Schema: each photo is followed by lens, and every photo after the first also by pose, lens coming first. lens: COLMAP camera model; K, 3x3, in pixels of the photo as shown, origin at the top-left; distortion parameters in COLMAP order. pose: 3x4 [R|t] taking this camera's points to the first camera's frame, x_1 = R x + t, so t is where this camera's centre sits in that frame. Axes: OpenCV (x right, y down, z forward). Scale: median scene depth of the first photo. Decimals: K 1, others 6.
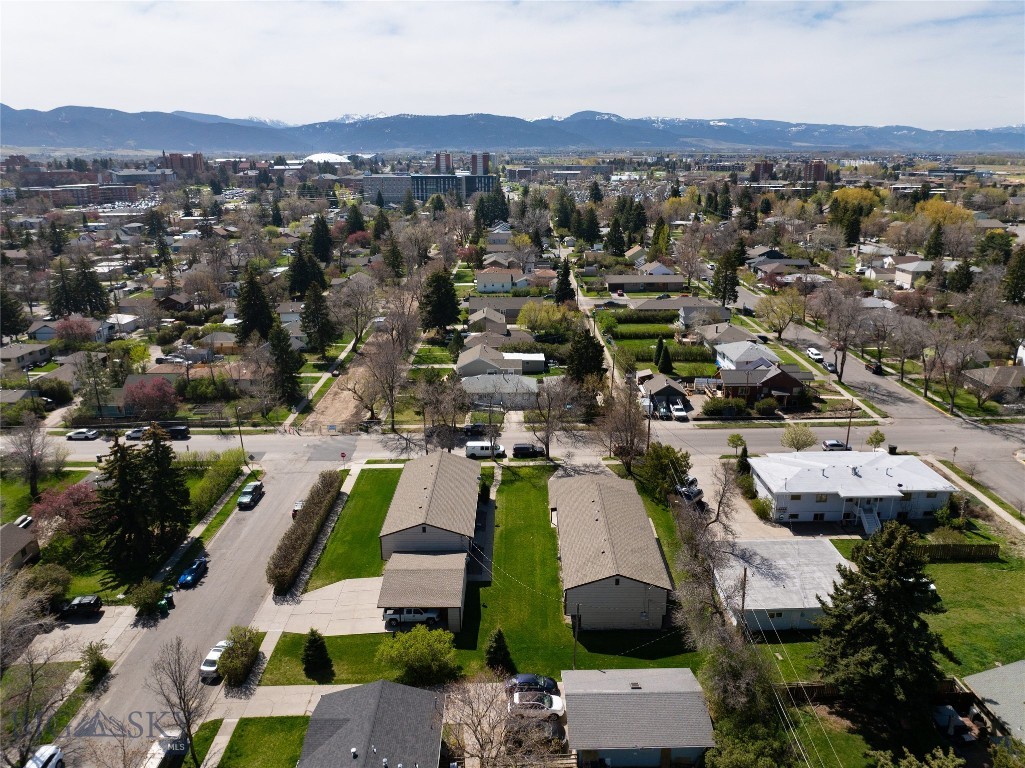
lens RADIAL K [[728.2, 0, 516.4], [0, 728.2, 380.3], [0, 0, 1]] dist [-0.042910, 0.006977]
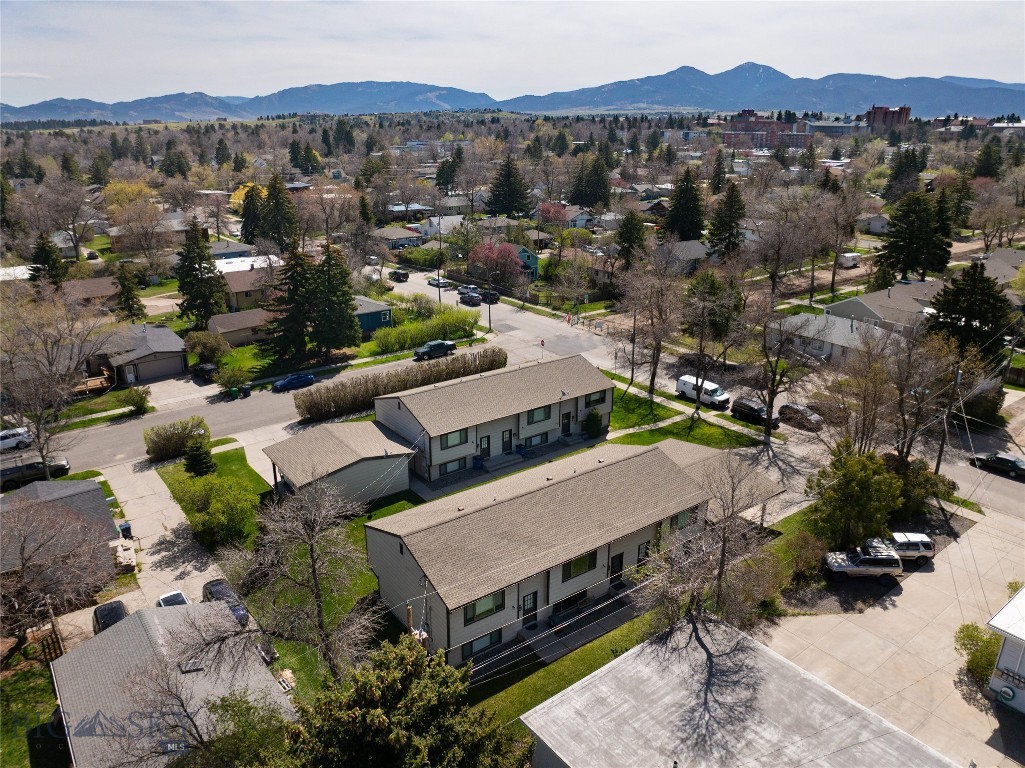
lens RADIAL K [[728.5, 0, 514.9], [0, 728.5, 366.7], [0, 0, 1]] dist [-0.039940, 0.005366]
pose [[0.595927, 0.258054, -0.760447, 0.335463], [-0.240865, 0.960800, 0.137288, 0.017854], [0.766065, 0.101351, 0.634723, 0.377599]]
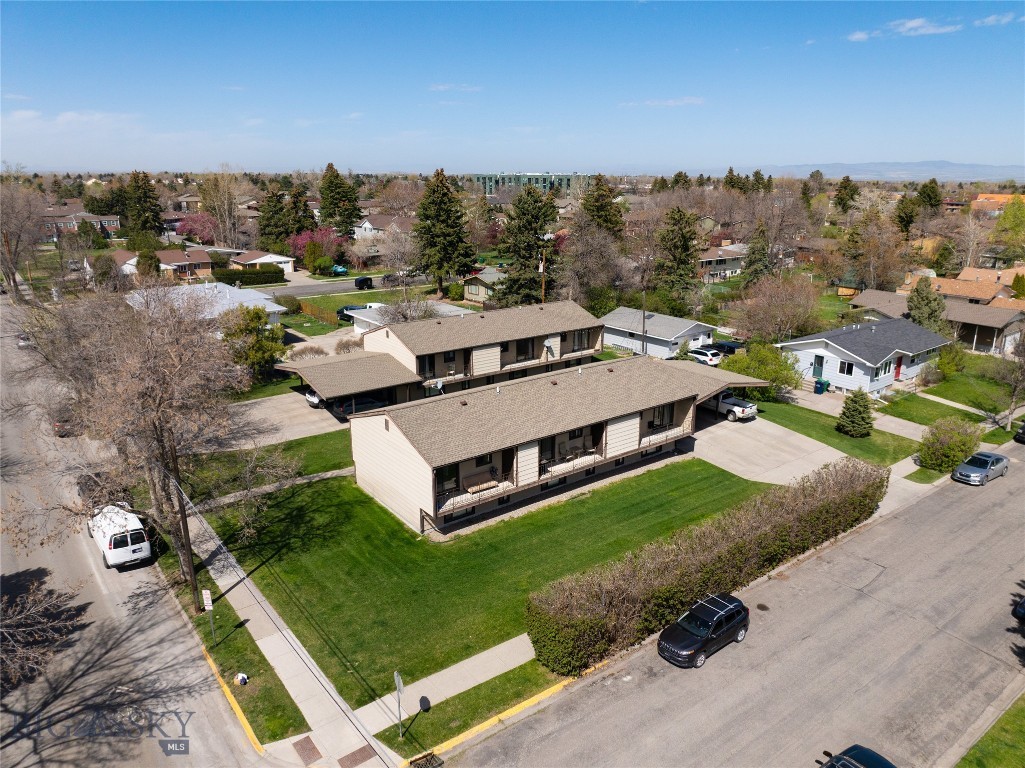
lens RADIAL K [[721.1, 0, 515.2], [0, 721.1, 379.5], [0, 0, 1]] dist [-0.041156, 0.003987]
pose [[-0.602580, -0.222615, 0.766381, -0.352774], [0.232813, 0.869501, 0.435621, -0.059407], [-0.763345, 0.440920, -0.472116, 0.887567]]
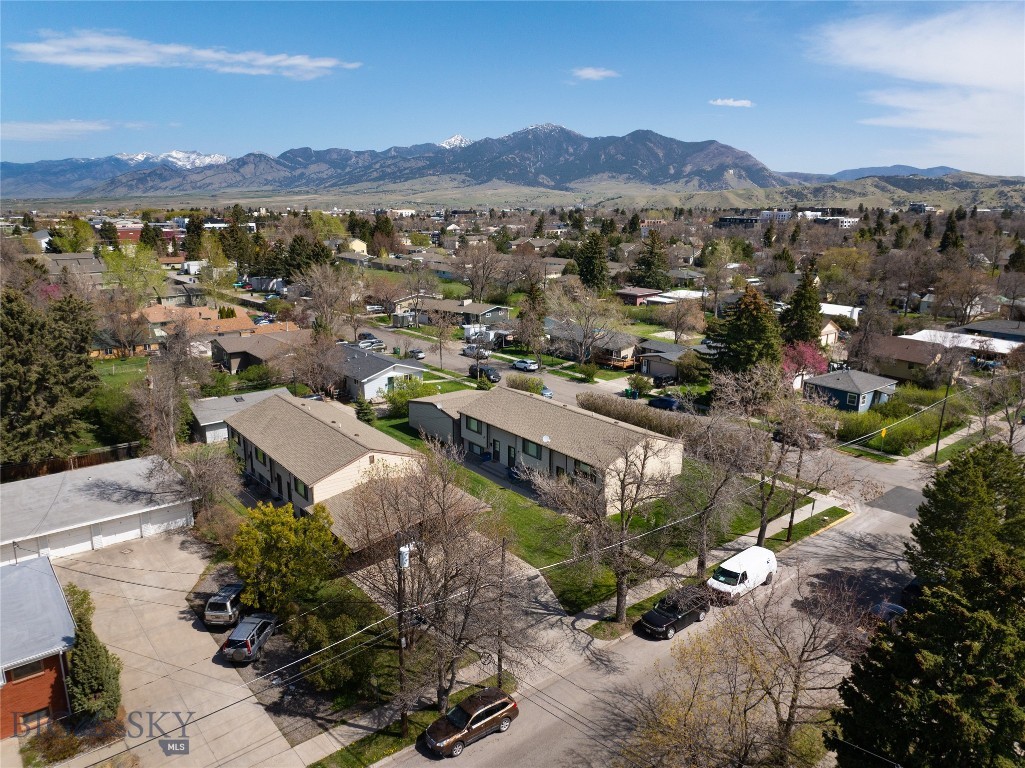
lens RADIAL K [[732.9, 0, 516.9], [0, 732.9, 383.9], [0, 0, 1]] dist [-0.041224, -0.000137]
pose [[-0.783128, 0.149235, -0.603689, 0.275478], [-0.187665, 0.868802, 0.458219, -0.159060], [0.592868, 0.472135, -0.652377, 1.036835]]
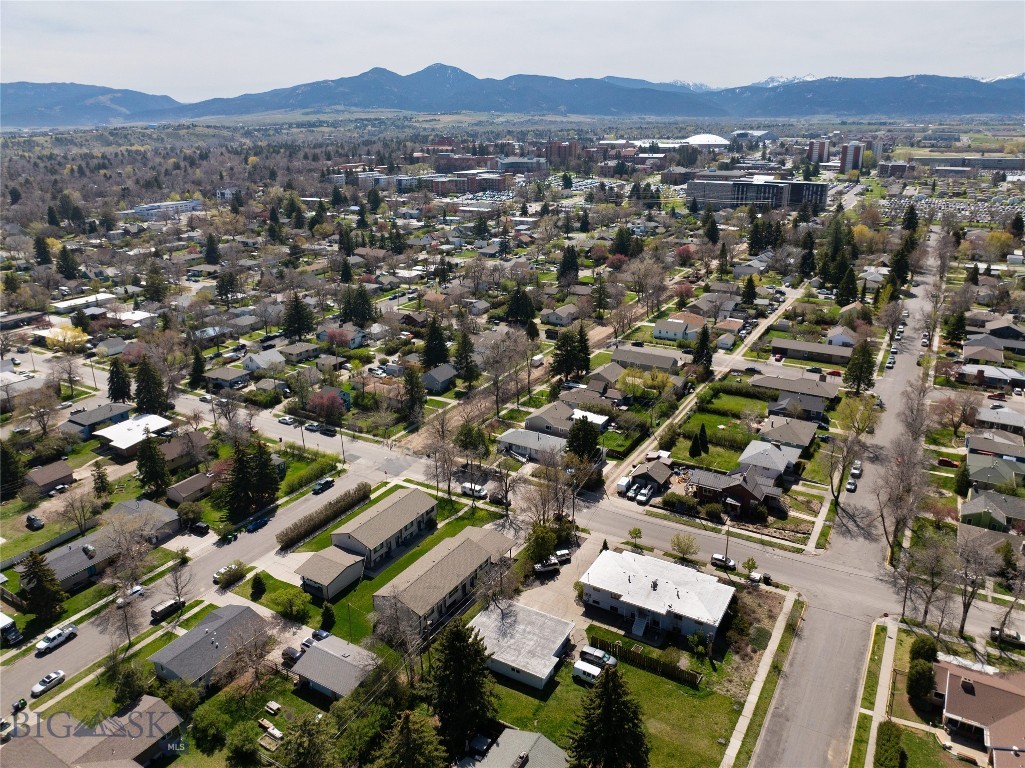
lens RADIAL K [[721.1, 0, 515.2], [0, 721.1, 379.5], [0, 0, 1]] dist [-0.041156, 0.003987]
pose [[0.857049, 0.172799, -0.485394, 0.609539], [-0.148670, 0.984951, 0.088137, -0.231602], [0.493319, -0.003374, 0.869842, -0.172984]]
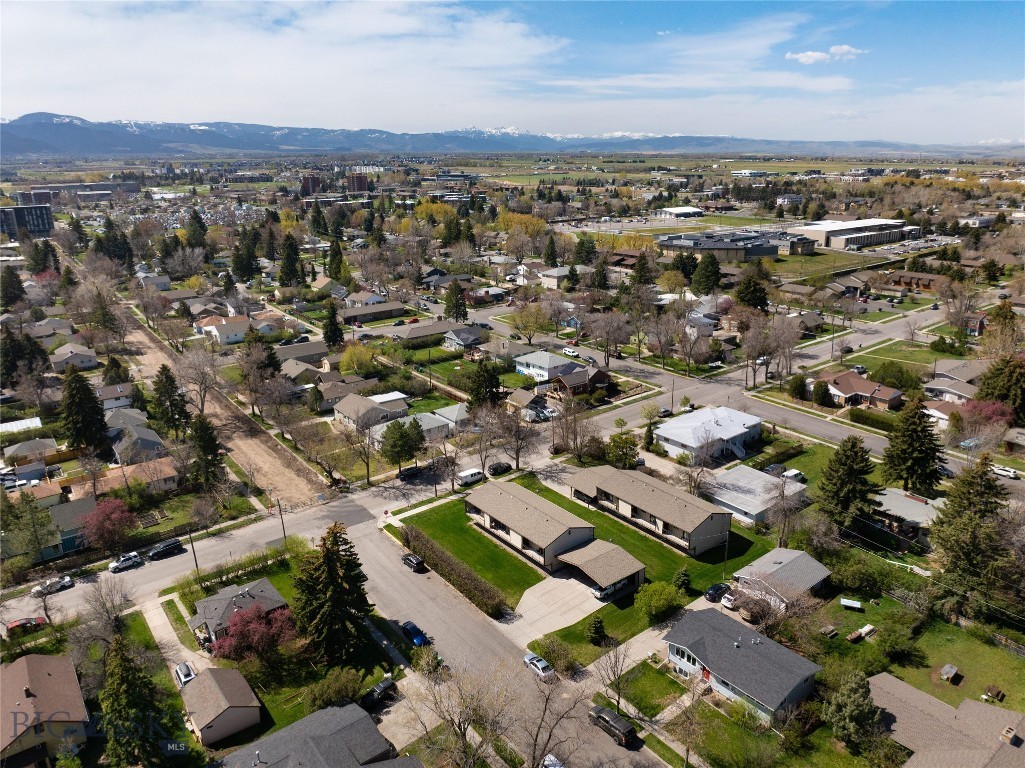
lens RADIAL K [[716.4, 0, 520.0], [0, 716.4, 387.2], [0, 0, 1]] dist [-0.029536, -0.000580]
pose [[0.789823, -0.192293, 0.582412, -0.584338], [0.187388, 0.979832, 0.069387, -0.106862], [-0.584008, 0.054334, 0.809927, -0.024396]]
